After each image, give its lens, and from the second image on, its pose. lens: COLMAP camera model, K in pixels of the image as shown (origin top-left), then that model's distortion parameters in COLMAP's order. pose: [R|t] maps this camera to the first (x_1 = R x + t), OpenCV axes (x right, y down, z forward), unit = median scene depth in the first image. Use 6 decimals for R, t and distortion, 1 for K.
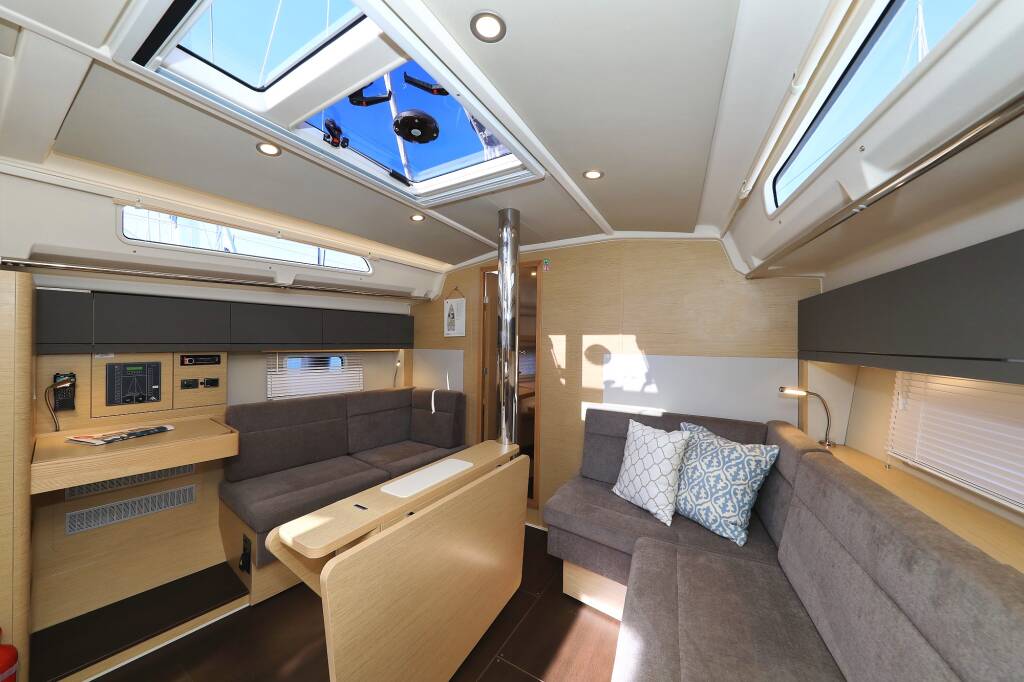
lens RADIAL K [[384.1, 0, 491.9], [0, 384.1, 345.3], [0, 0, 1]] dist [-0.002401, -0.000046]
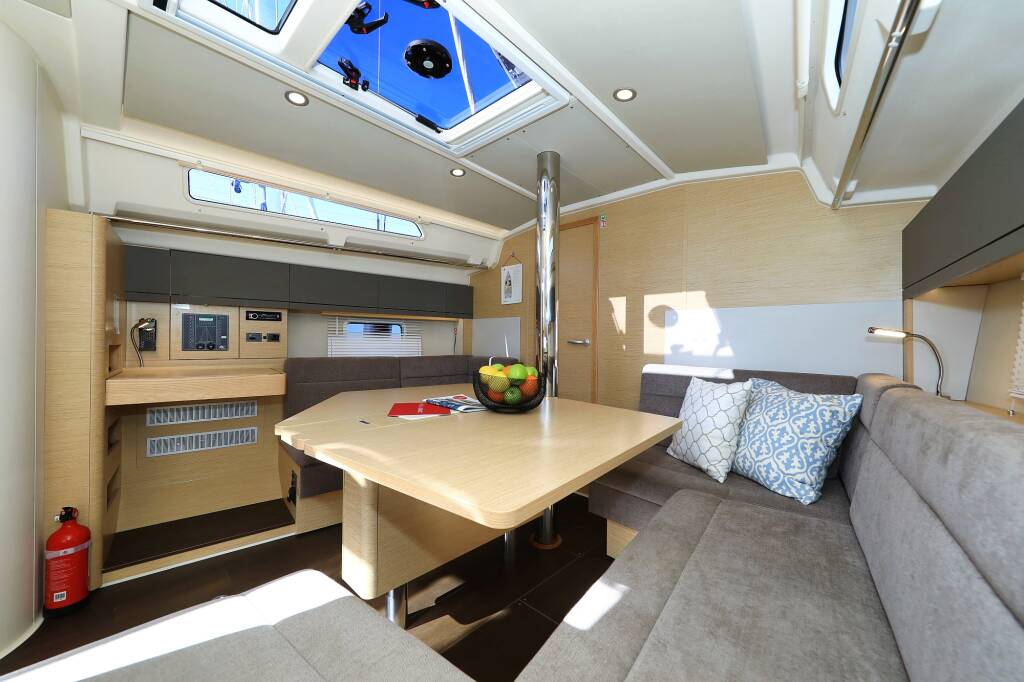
lens RADIAL K [[396.4, 0, 495.8], [0, 396.4, 327.9], [0, 0, 1]] dist [0.000665, 0.000167]
pose [[0.983973, -0.014169, -0.177754, 0.106004], [0.014411, 0.999896, 0.000067, 0.095496], [0.177735, -0.002627, 0.984075, 0.008700]]
